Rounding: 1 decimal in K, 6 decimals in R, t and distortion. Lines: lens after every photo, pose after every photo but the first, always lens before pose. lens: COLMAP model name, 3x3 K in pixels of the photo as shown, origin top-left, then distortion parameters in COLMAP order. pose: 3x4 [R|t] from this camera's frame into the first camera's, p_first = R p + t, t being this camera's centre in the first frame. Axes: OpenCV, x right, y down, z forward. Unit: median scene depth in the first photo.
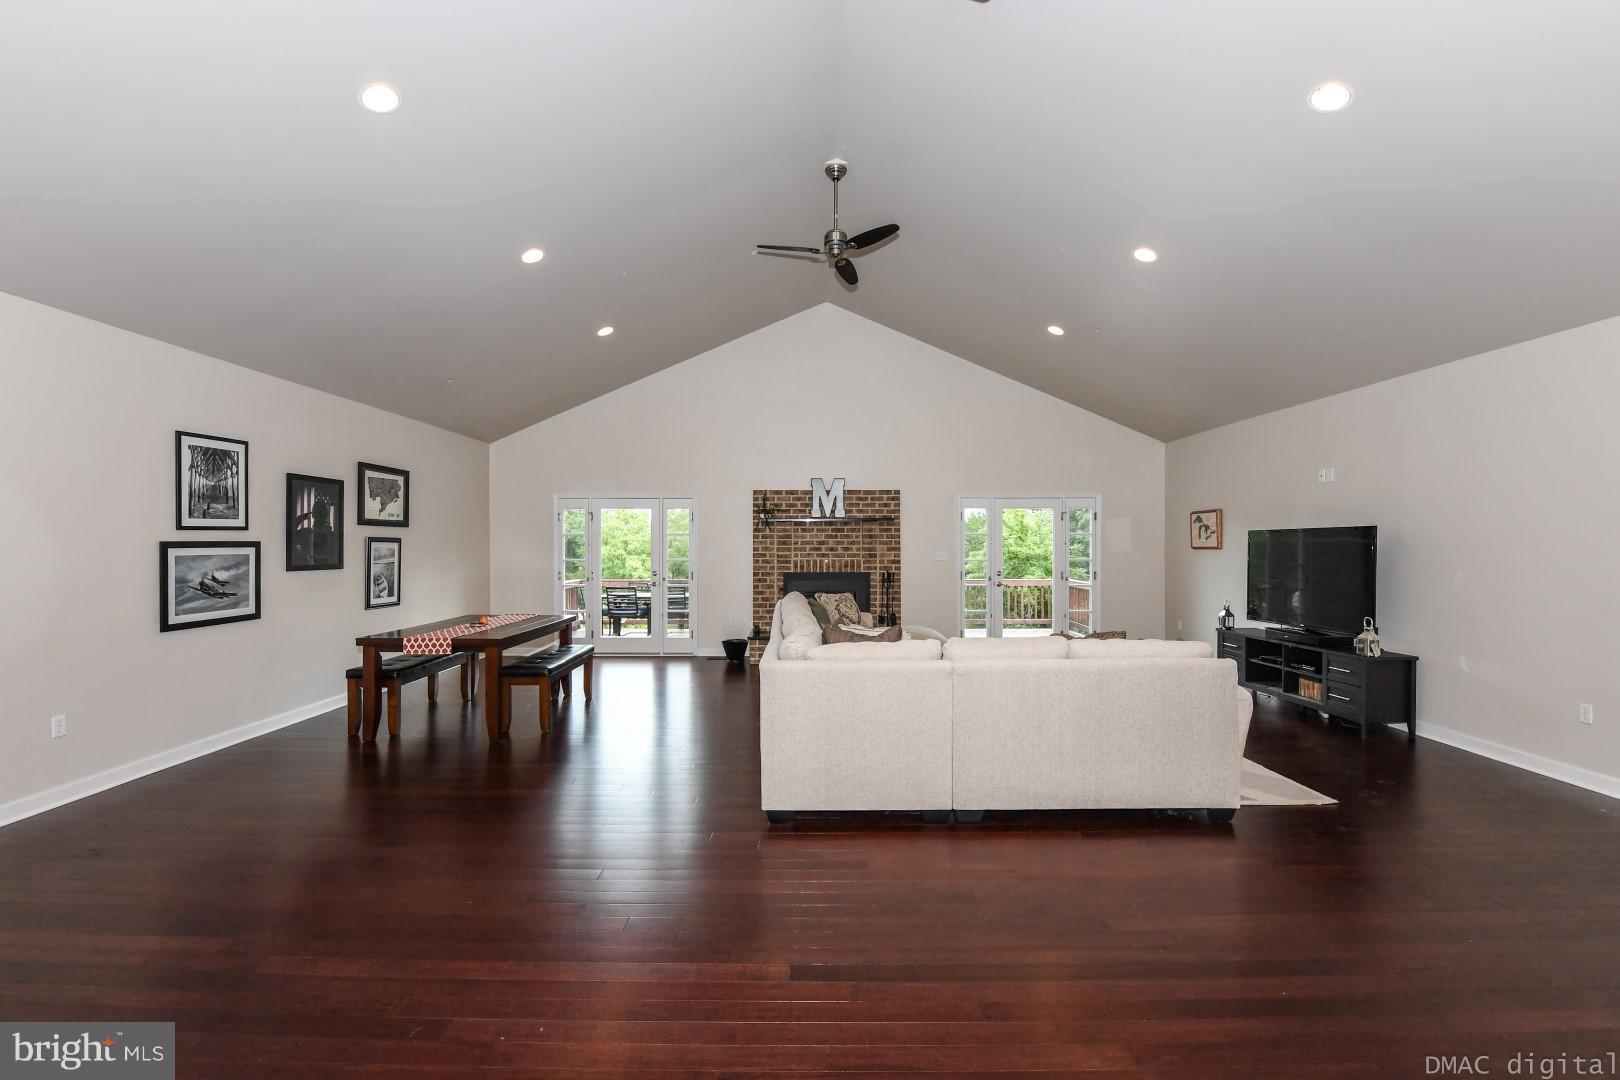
lens RADIAL K [[664.7, 0, 807.9], [0, 664.7, 546.5], [0, 0, 1]] dist [-0.019953, 0.000081]
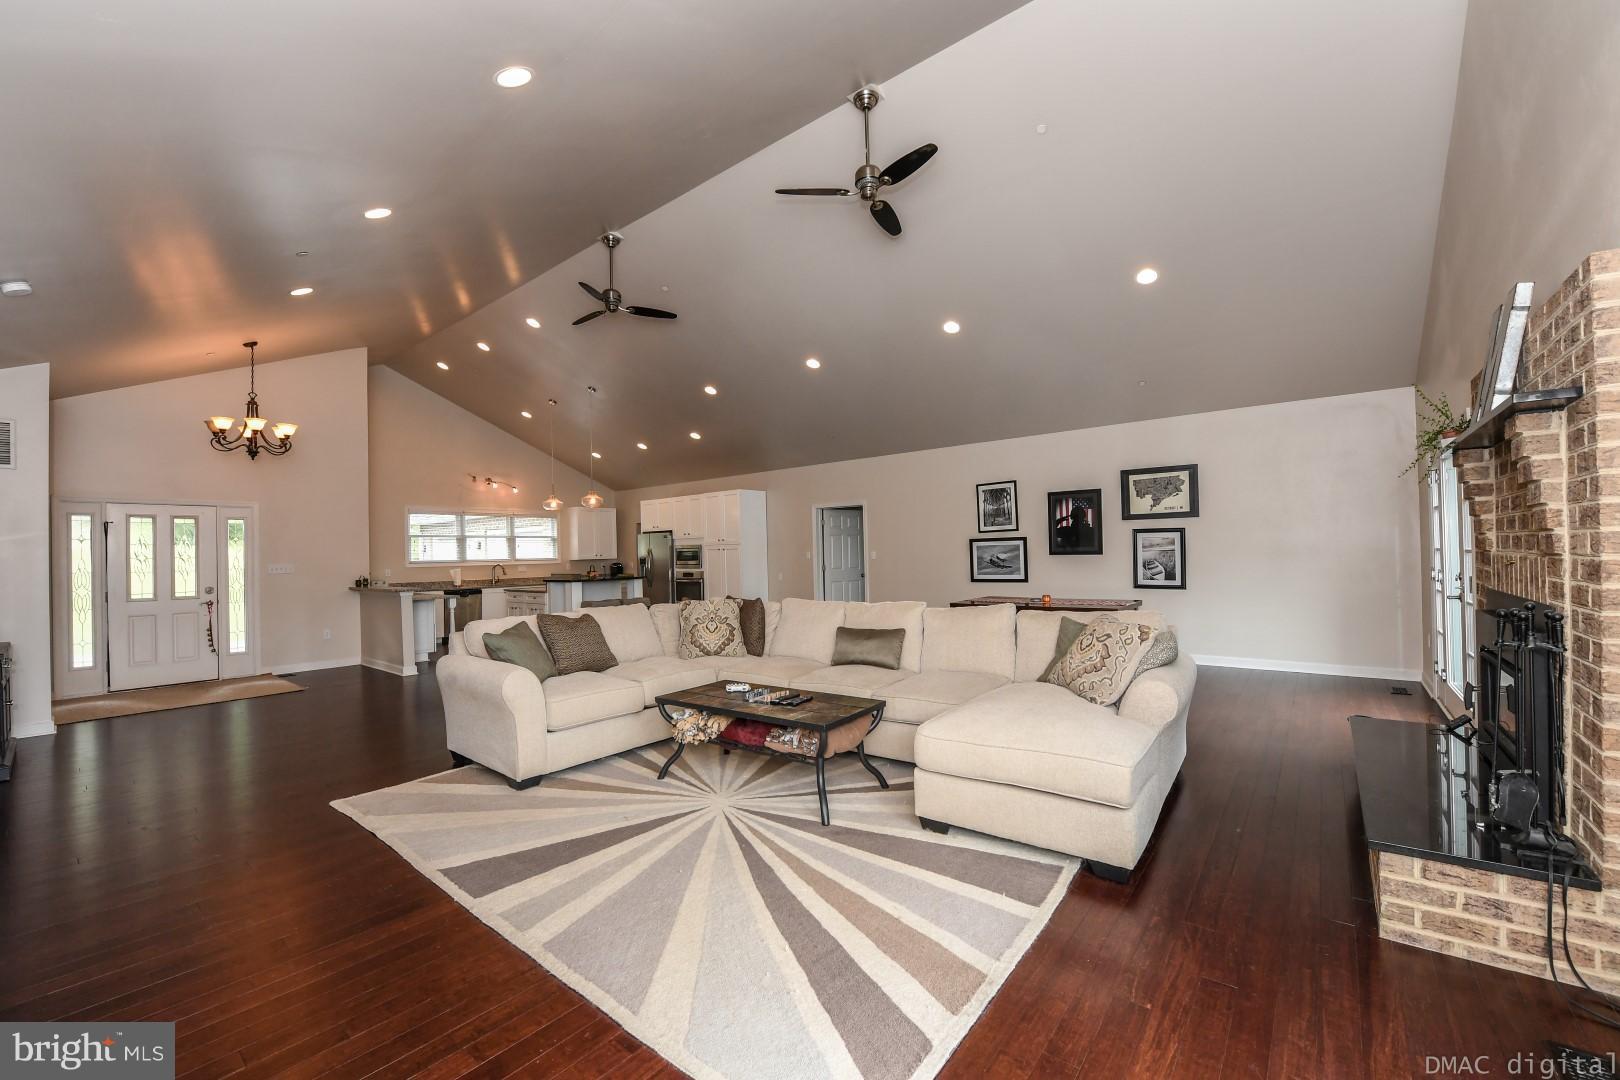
lens RADIAL K [[664.7, 0, 807.9], [0, 664.7, 546.5], [0, 0, 1]] dist [-0.019953, 0.000081]
pose [[-0.634789, 0.008055, -0.772644, 0.632843], [0.021319, 0.999748, -0.007093, 0.012998], [0.772391, -0.020974, -0.634800, 1.234737]]
